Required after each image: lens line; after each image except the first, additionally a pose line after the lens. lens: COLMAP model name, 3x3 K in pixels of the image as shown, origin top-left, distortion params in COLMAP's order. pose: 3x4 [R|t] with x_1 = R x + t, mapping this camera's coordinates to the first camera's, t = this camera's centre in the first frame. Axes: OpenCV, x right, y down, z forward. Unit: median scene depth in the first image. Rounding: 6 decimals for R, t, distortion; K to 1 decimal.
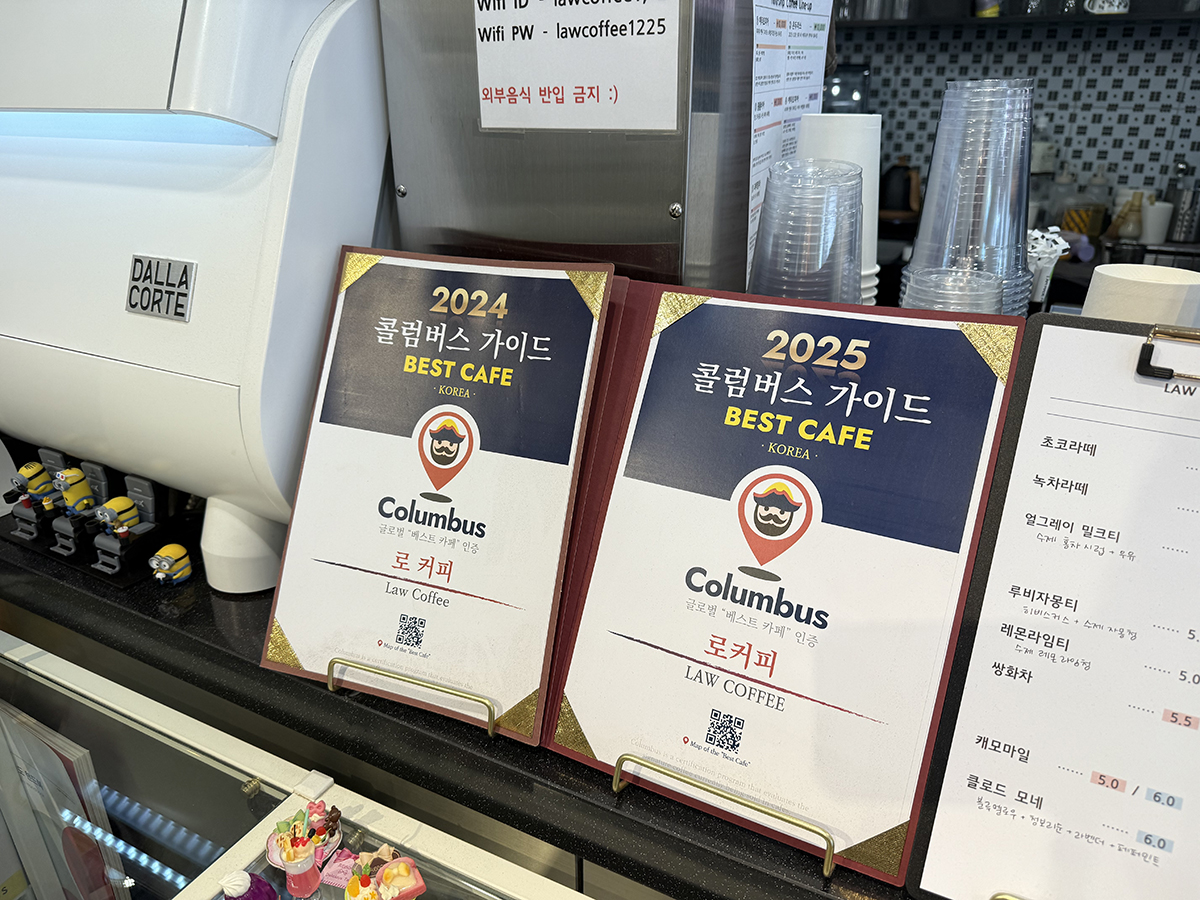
lens RADIAL K [[880.8, 0, 599.9], [0, 880.8, 451.6], [0, 0, 1]] dist [-0.020869, 0.004649]
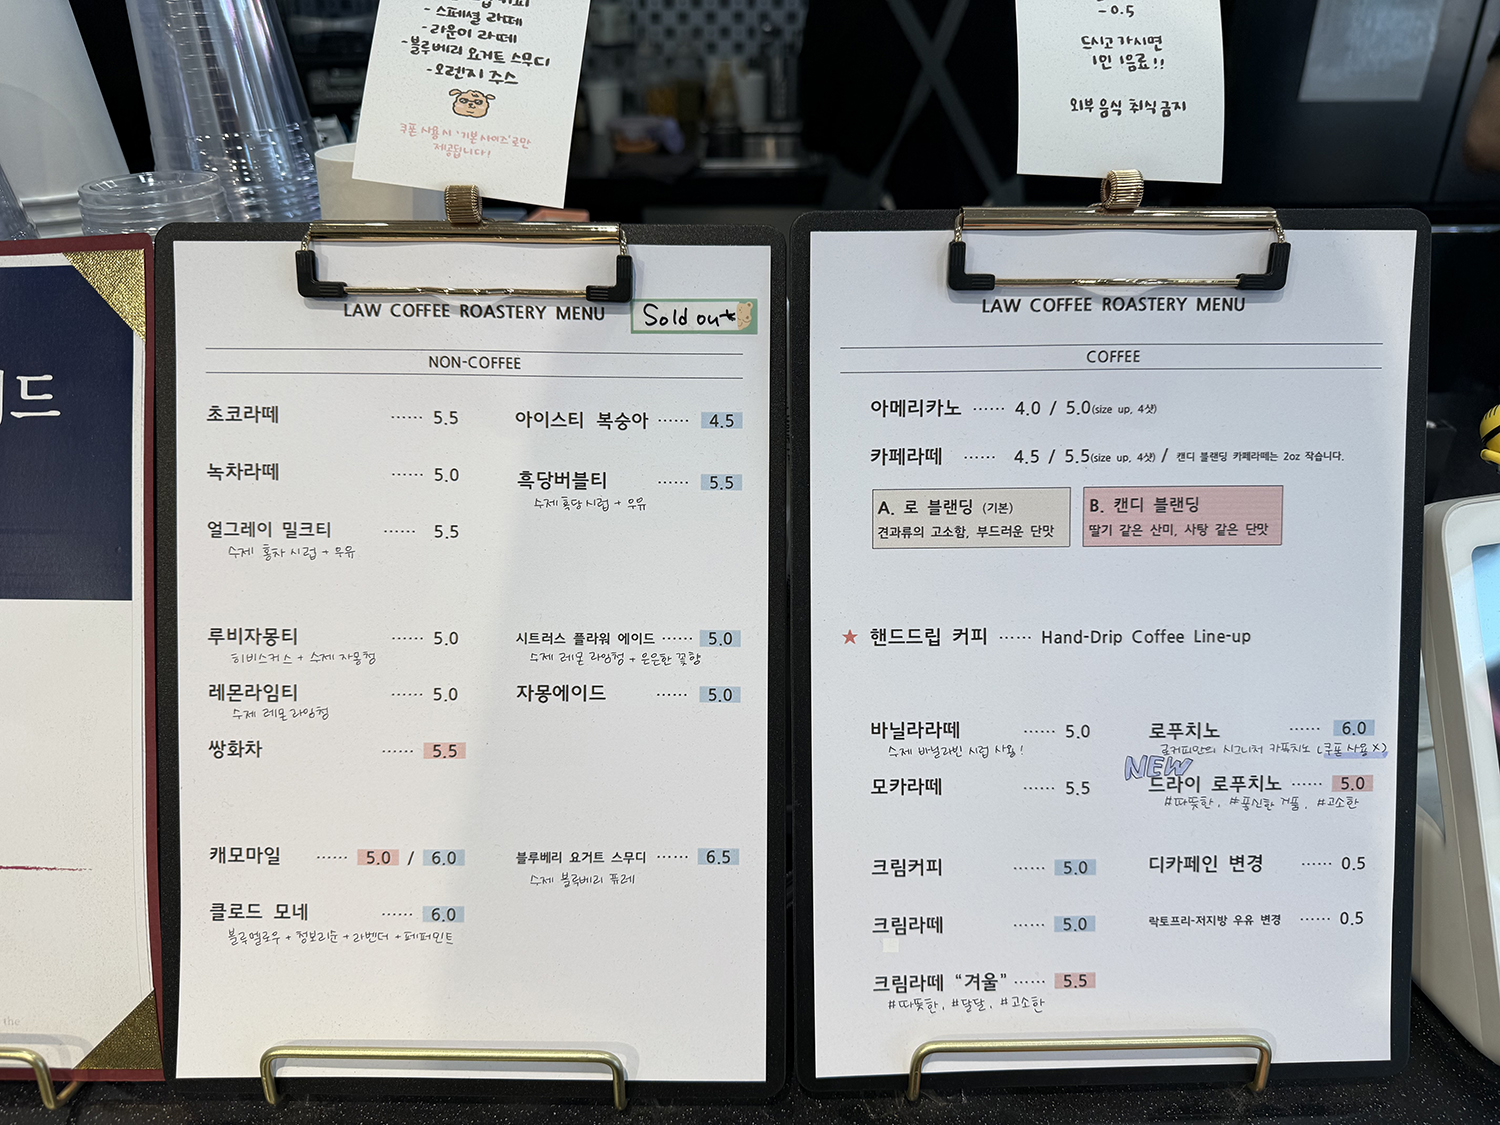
lens RADIAL K [[1101.0, 0, 747.7], [0, 1101.0, 559.9], [0, 0, 1]] dist [-0.020869, 0.004649]
pose [[0.881095, -0.235384, 0.410202, 0.504131], [0.185596, 0.969860, 0.157878, 0.042282], [-0.435001, -0.062974, 0.898225, 0.041582]]
